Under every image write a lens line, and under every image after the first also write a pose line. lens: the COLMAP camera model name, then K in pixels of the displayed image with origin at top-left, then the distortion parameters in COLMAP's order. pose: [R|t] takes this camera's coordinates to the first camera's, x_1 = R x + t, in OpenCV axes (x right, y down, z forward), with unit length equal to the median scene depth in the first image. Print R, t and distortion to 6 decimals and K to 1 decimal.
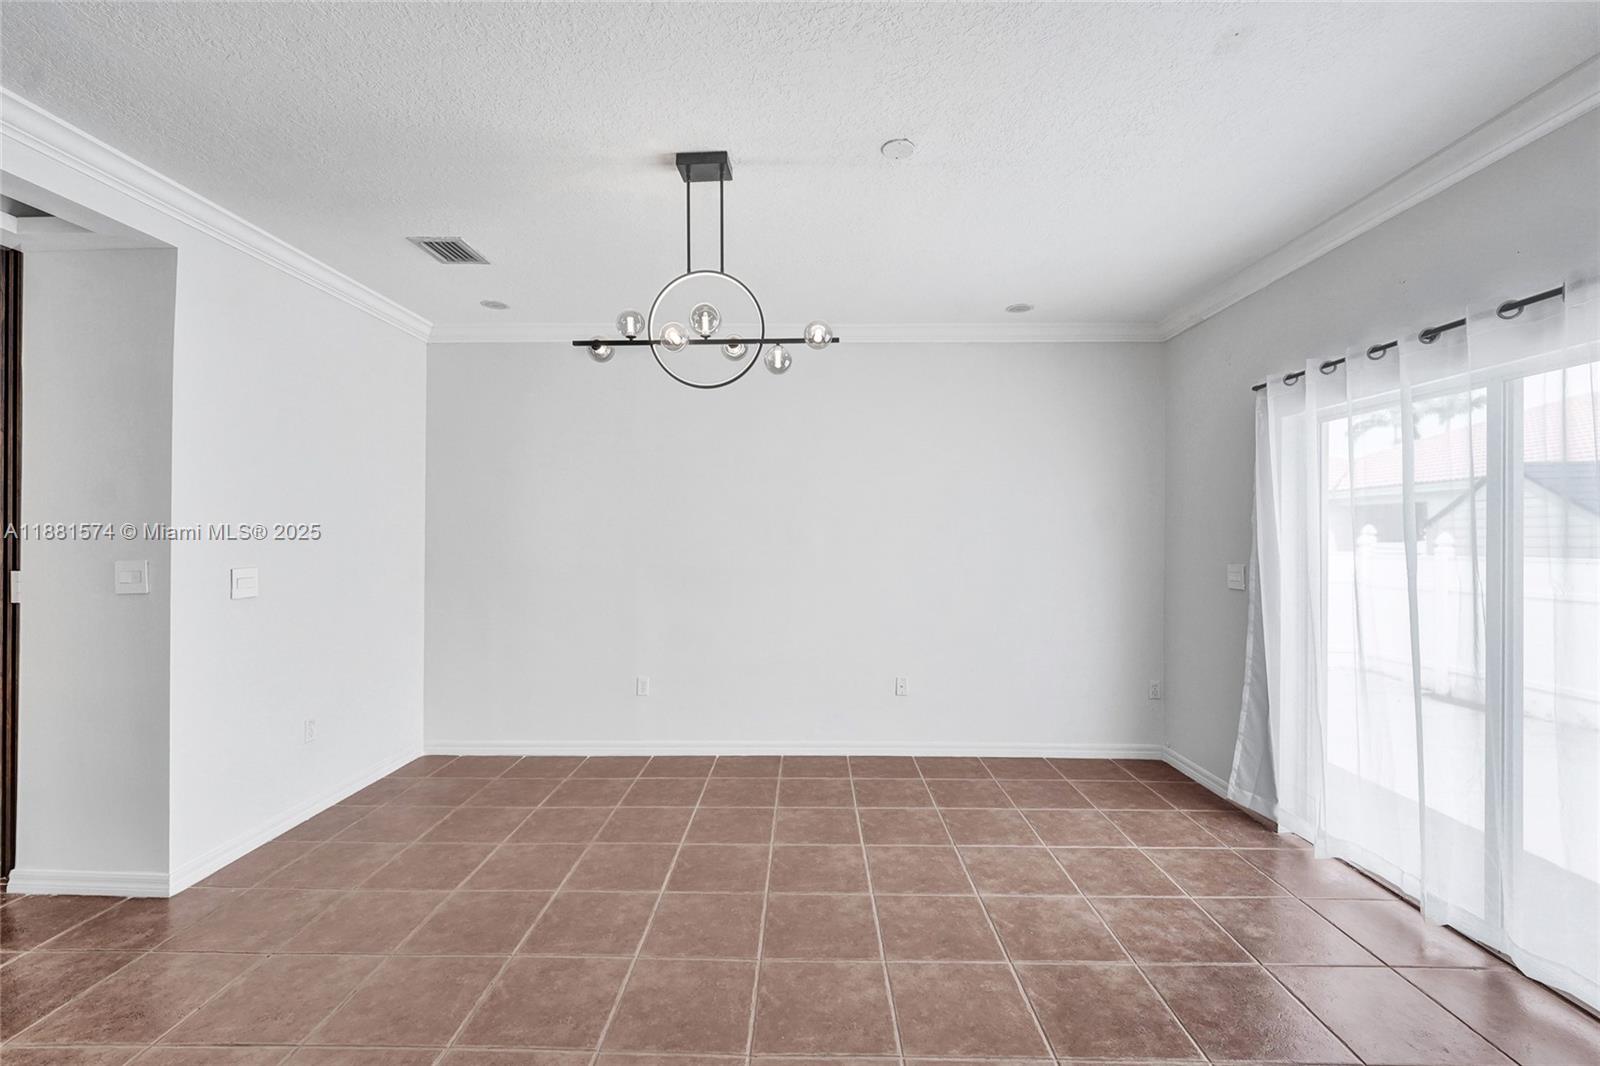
lens RADIAL K [[695.9, 0, 791.9], [0, 695.9, 528.4], [0, 0, 1]] dist [-0.003790, -0.000594]
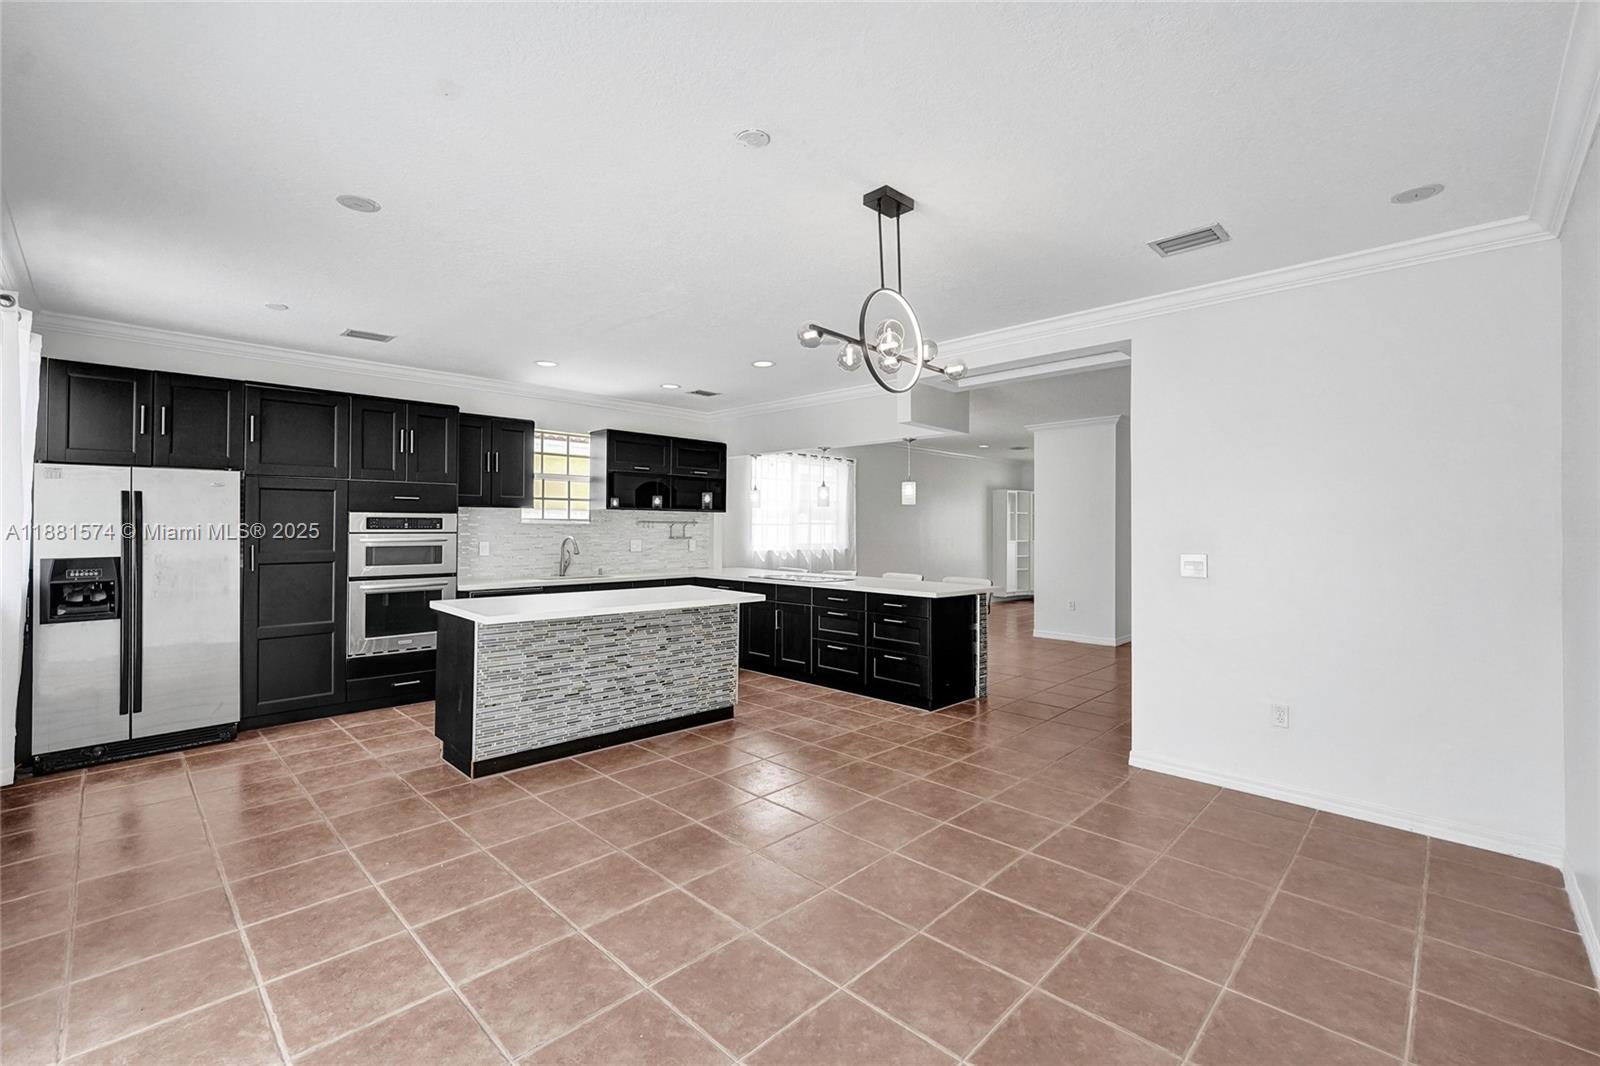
lens RADIAL K [[688.1, 0, 789.1], [0, 688.1, 522.5], [0, 0, 1]] dist [-0.004396, -0.000212]
pose [[-0.691109, -0.015075, -0.722593, 0.792703], [-0.005872, 0.999867, -0.015243, 0.025750], [0.722727, -0.006292, -0.691105, 1.651916]]
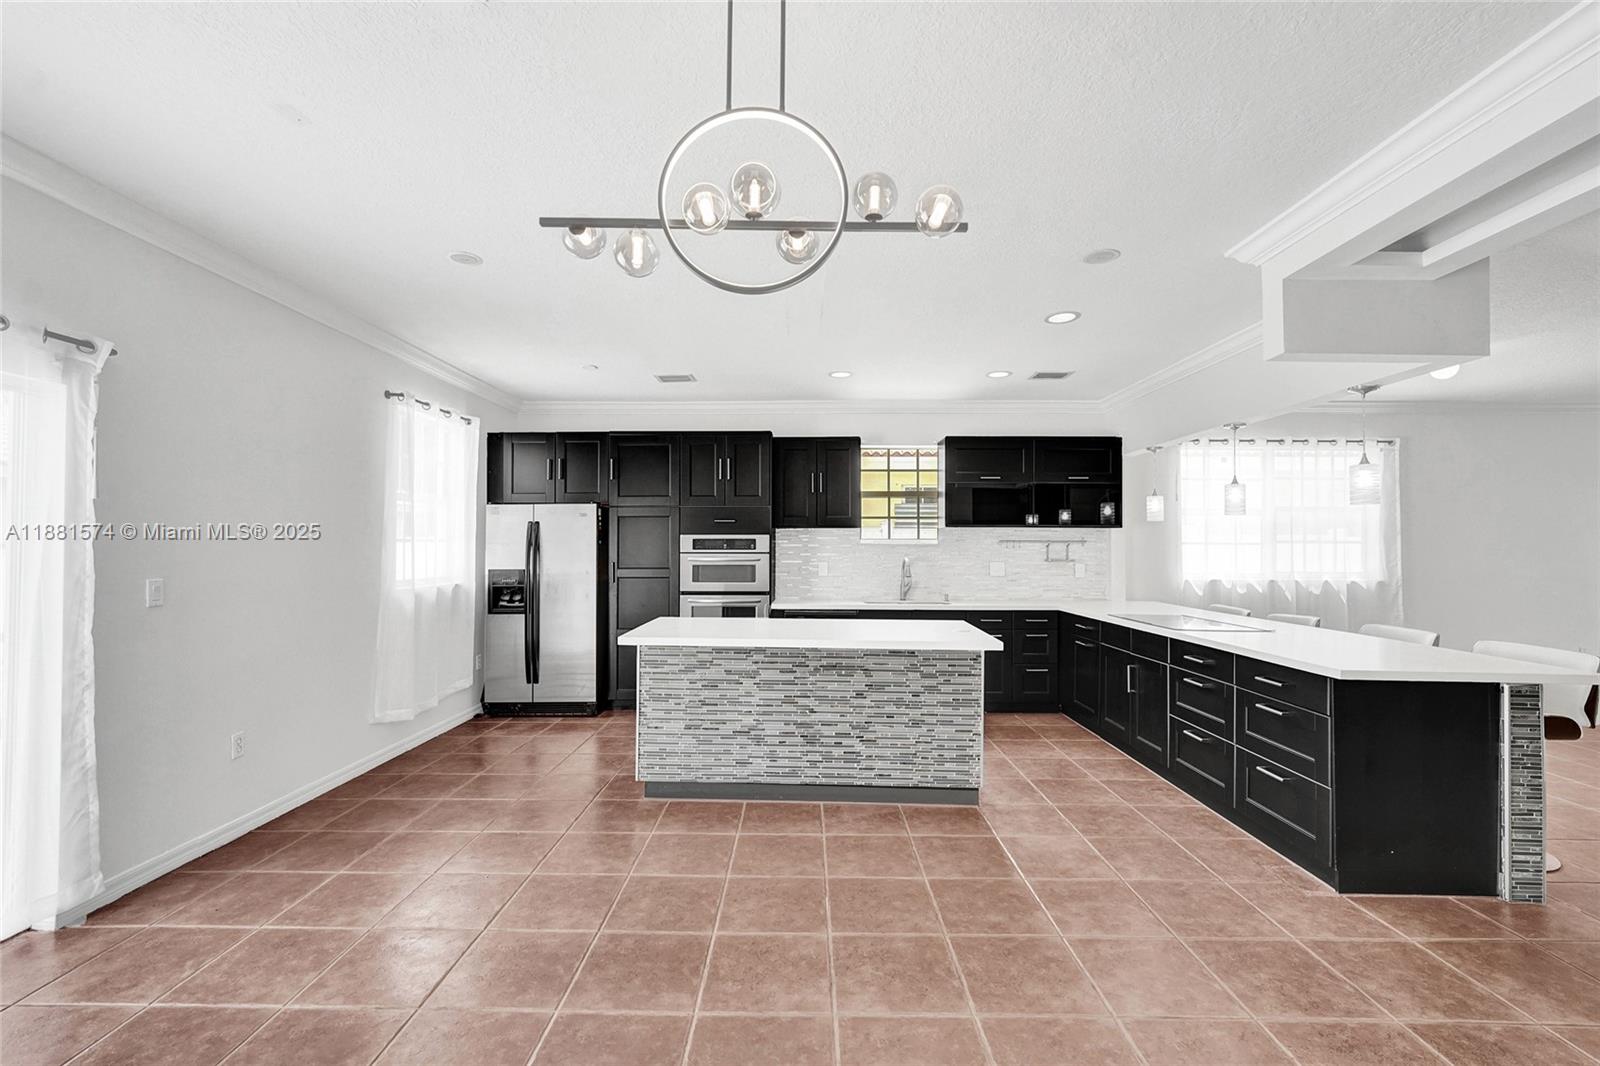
lens RADIAL K [[673.7, 0, 795.0], [0, 673.7, 539.7], [0, 0, 1]] dist [-0.005224, -0.000067]
pose [[-0.999957, -0.008950, -0.002533, -0.162022], [-0.008906, 0.999816, -0.016968, 0.023955], [0.002685, -0.016944, -0.999853, 1.597115]]
